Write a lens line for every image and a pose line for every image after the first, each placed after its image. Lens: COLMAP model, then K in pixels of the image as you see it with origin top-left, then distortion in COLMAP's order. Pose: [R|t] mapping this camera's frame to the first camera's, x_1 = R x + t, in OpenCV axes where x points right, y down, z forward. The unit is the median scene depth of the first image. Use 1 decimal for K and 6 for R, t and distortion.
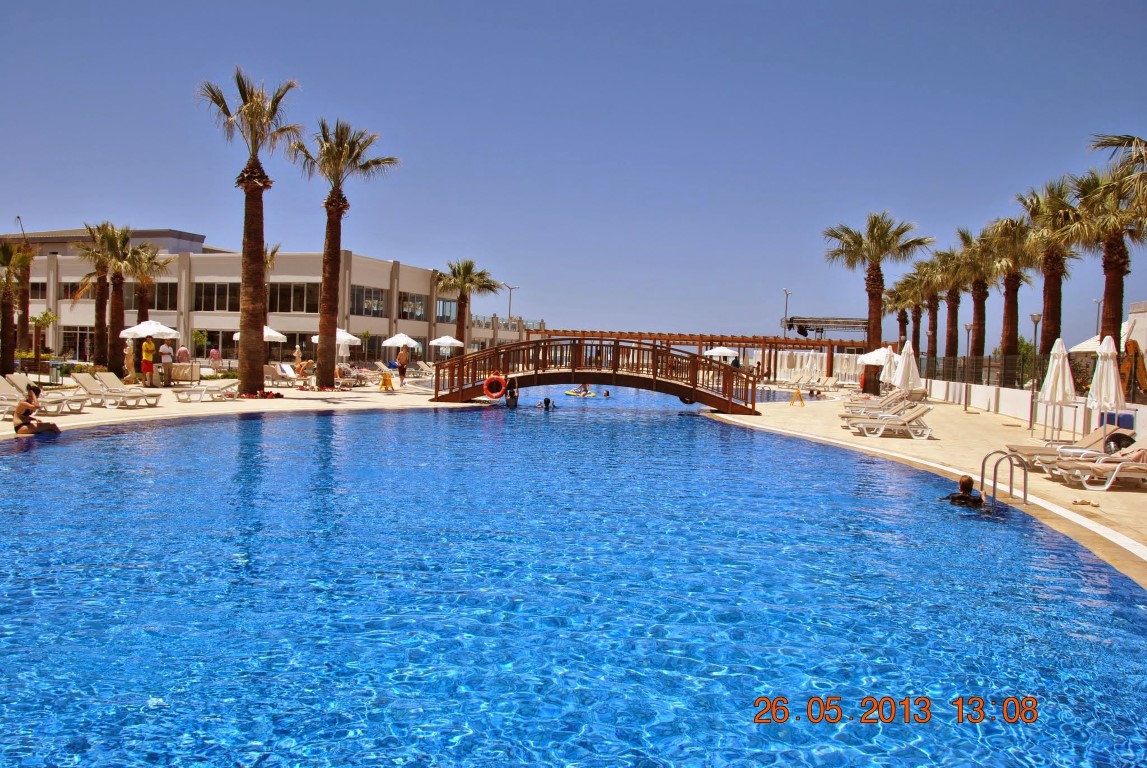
lens RADIAL K [[935.9, 0, 571.9], [0, 935.9, 391.8], [0, 0, 1]] dist [-0.154550, 0.124792]
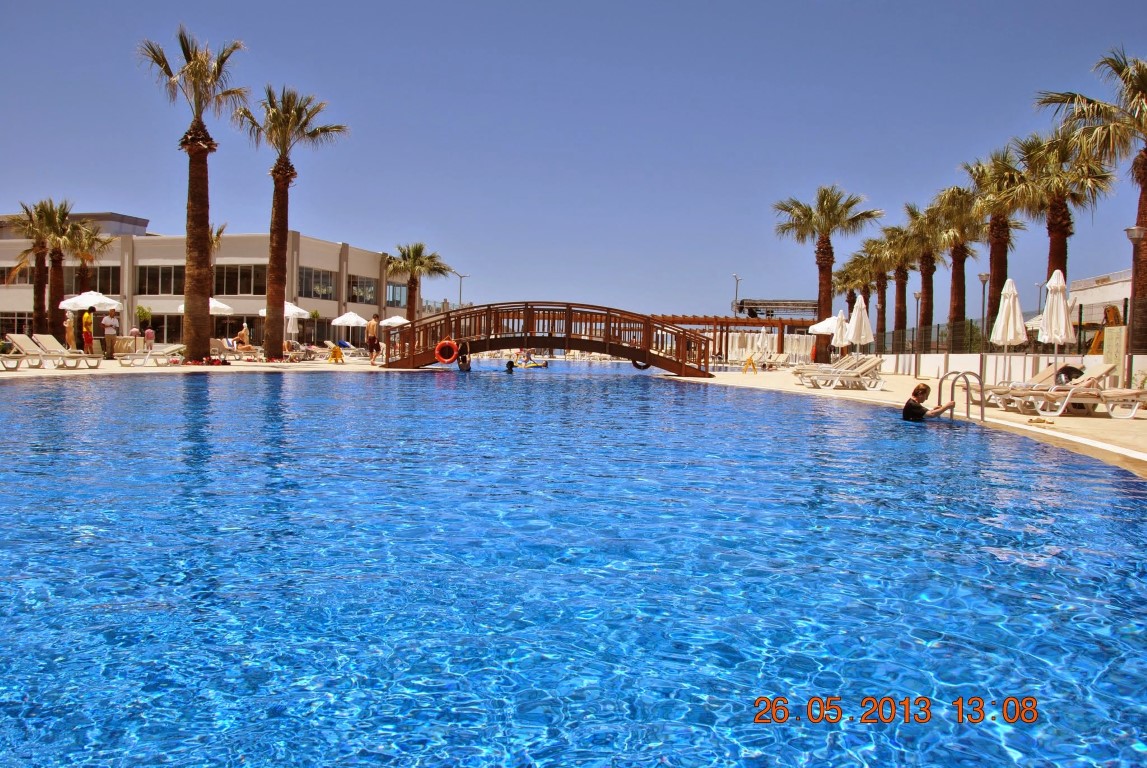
lens RADIAL K [[935.9, 0, 576.9], [0, 935.9, 390.6], [0, 0, 1]] dist [-0.154550, 0.124792]
pose [[0.998289, -0.011394, 0.057352, -0.001890], [0.011185, 0.999930, 0.003958, 0.028398], [-0.057393, -0.003310, 0.998346, 0.006349]]
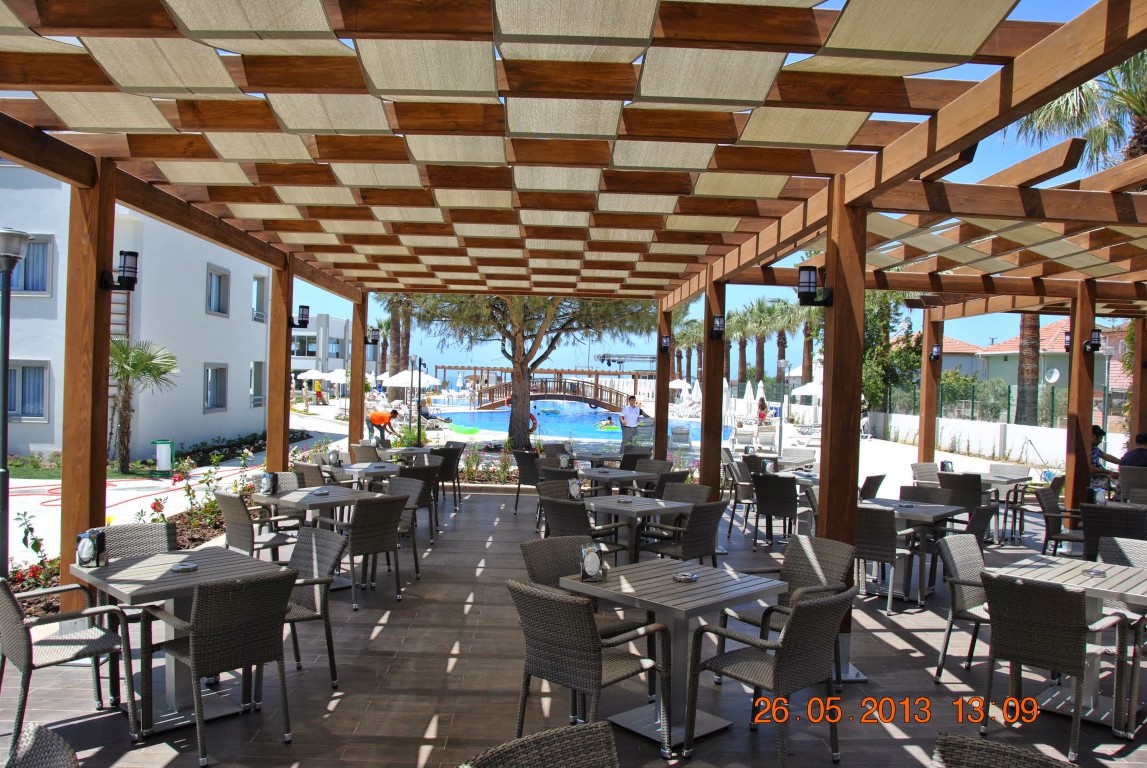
lens RADIAL K [[935.9, 0, 556.1], [0, 935.9, 385.6], [0, 0, 1]] dist [-0.154550, 0.124792]
pose [[0.973247, -0.010603, 0.229514, -0.395404], [0.017390, 0.999469, -0.027566, 0.016134], [-0.229100, 0.030820, 0.972915, -0.926996]]
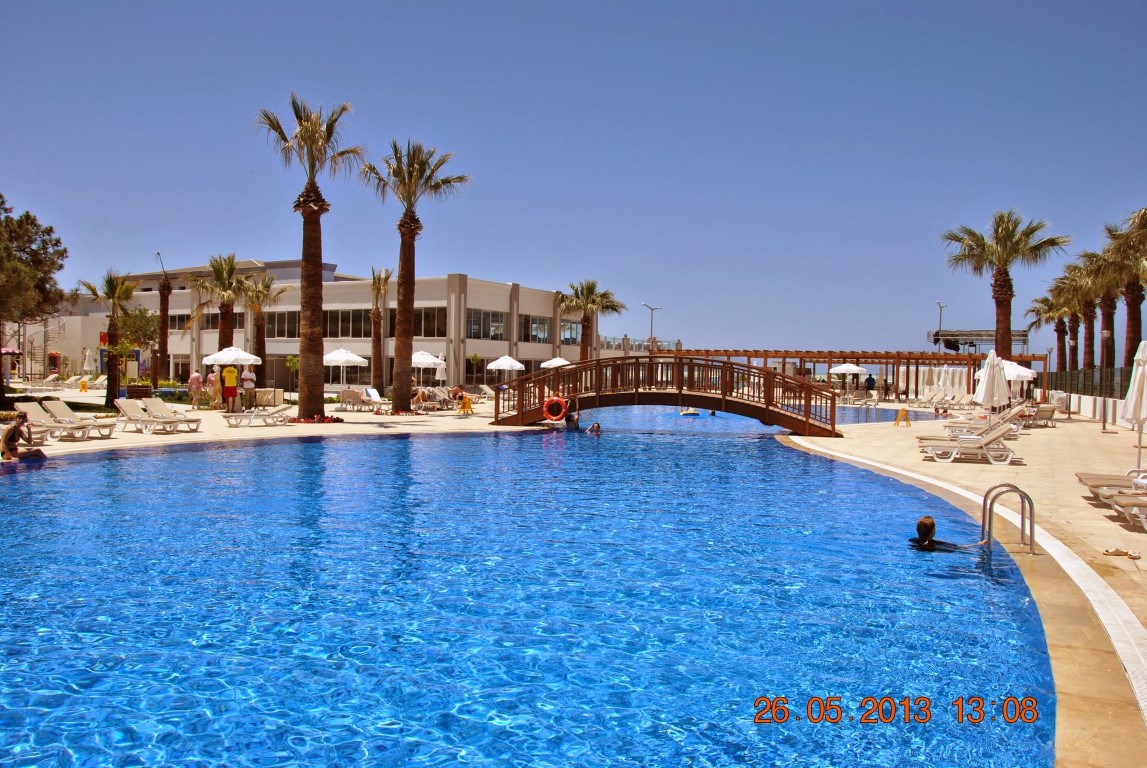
lens RADIAL K [[935.9, 0, 565.6], [0, 935.9, 388.5], [0, 0, 1]] dist [-0.154550, 0.124792]
pose [[0.982770, -0.014761, -0.184241, 0.088614], [0.009728, 0.999555, -0.028193, 0.000523], [0.184575, 0.025915, 0.982477, 0.057622]]
